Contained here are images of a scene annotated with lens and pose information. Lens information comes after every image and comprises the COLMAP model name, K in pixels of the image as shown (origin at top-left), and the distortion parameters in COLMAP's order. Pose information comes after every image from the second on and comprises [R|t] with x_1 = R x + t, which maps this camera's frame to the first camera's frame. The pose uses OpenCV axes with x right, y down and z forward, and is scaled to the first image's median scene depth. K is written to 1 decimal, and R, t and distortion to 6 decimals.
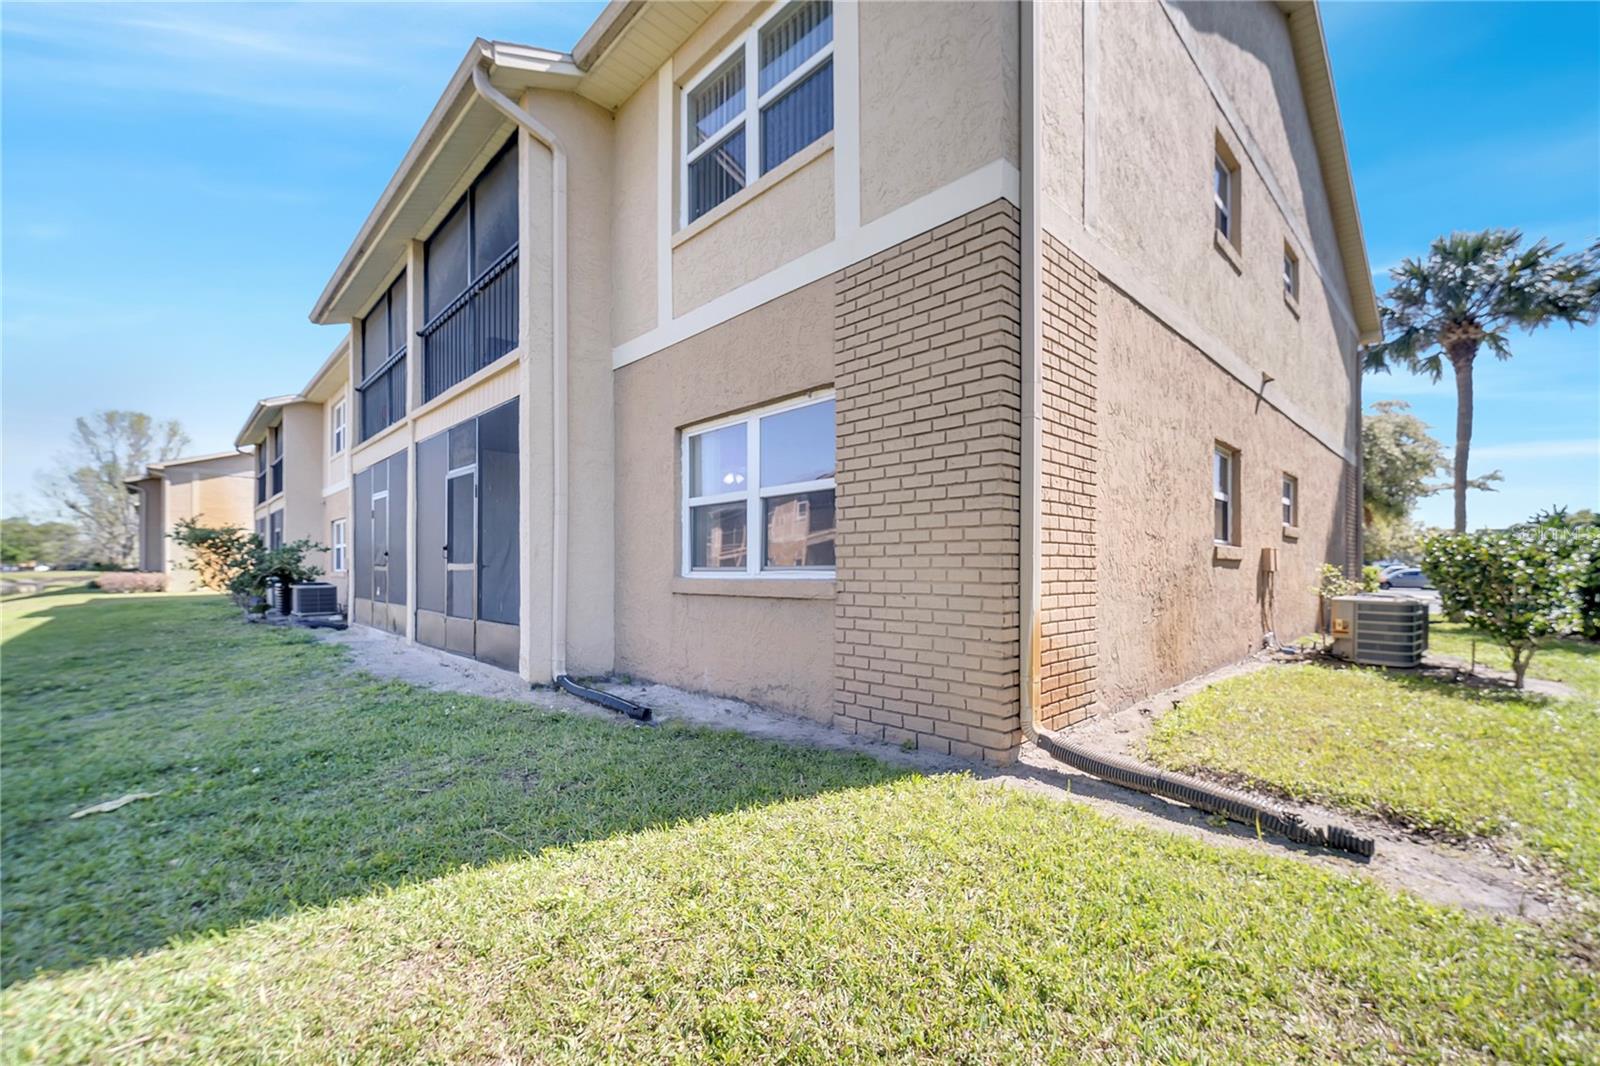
lens RADIAL K [[641.1, 0, 780.0], [0, 641.1, 565.9], [0, 0, 1]] dist [0.001133, 0.000012]
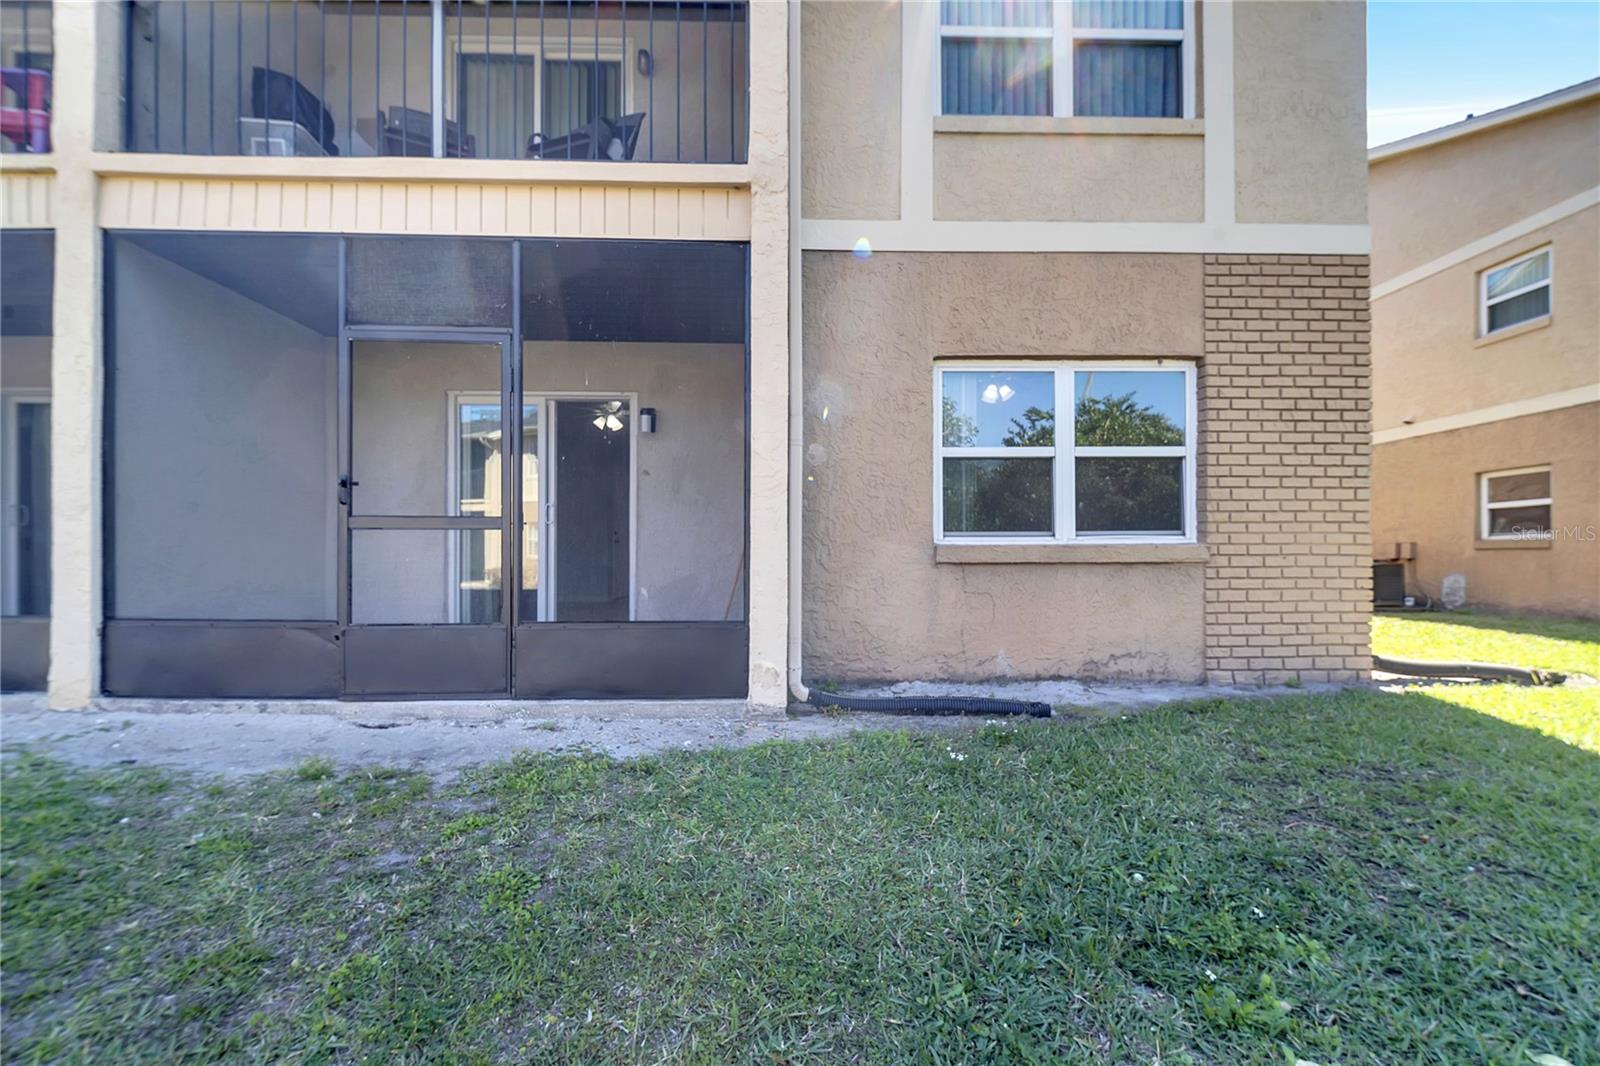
lens RADIAL K [[660.6, 0, 794.1], [0, 660.6, 556.3], [0, 0, 1]] dist [-0.002681, -0.000408]
pose [[0.681806, 0.003438, 0.731525, -1.153218], [-0.003733, 0.999992, -0.001221, 0.045683], [-0.731523, -0.001899, 0.681814, 0.740323]]
